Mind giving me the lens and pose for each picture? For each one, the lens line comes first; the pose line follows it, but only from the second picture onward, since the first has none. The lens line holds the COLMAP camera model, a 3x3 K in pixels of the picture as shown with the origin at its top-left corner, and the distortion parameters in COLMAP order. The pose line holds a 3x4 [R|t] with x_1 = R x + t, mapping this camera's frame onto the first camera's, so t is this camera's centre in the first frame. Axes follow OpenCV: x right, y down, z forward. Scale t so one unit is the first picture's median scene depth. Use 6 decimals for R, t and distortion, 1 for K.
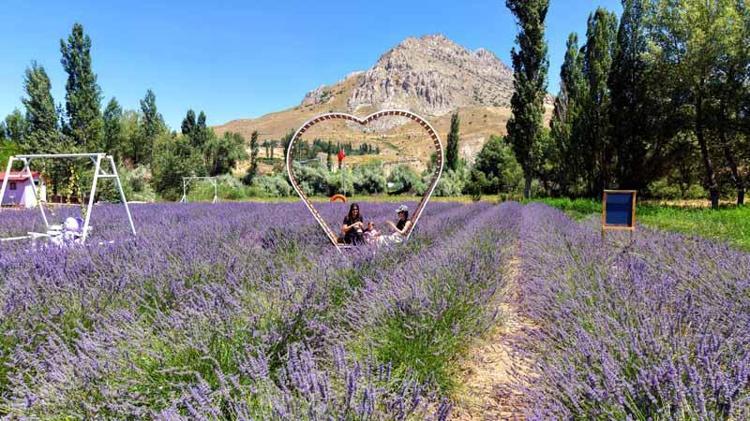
lens RADIAL K [[490.3, 0, 375.0], [0, 490.3, 210.5], [0, 0, 1]] dist [0.104113, -0.180788]
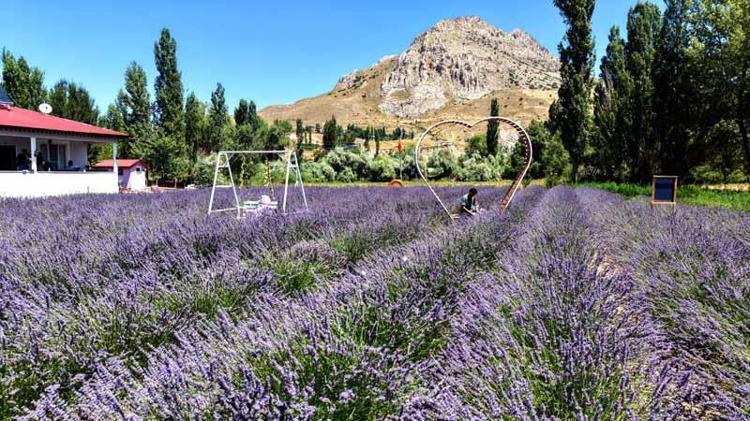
lens RADIAL K [[492.9, 0, 373.8], [0, 492.9, 205.7], [0, 0, 1]] dist [0.061866, -0.081267]
pose [[0.997801, 0.002734, -0.066223, -0.018949], [-0.001354, 0.999781, 0.020873, 0.001202], [0.066266, -0.020738, 0.997586, -0.038044]]
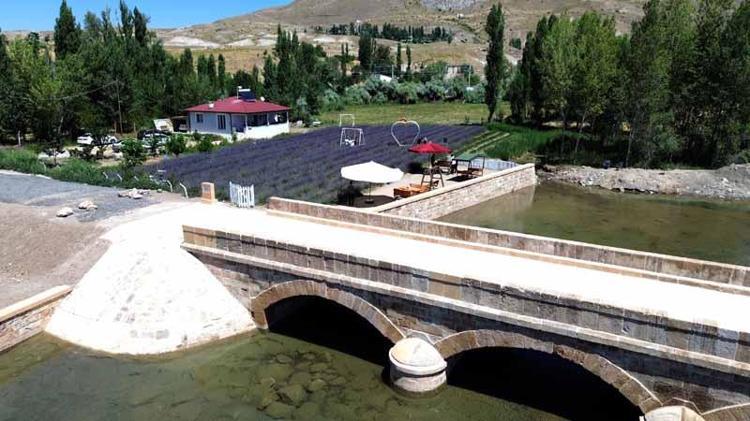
lens RADIAL K [[548.7, 0, 375.0], [0, 548.7, 210.5], [0, 0, 1]] dist [0.041390, -0.000330]
pose [[0.990820, 0.033702, -0.130921, 0.045455], [-0.006364, 0.978982, 0.203845, -0.044398], [0.135039, -0.201141, 0.970210, -0.494066]]
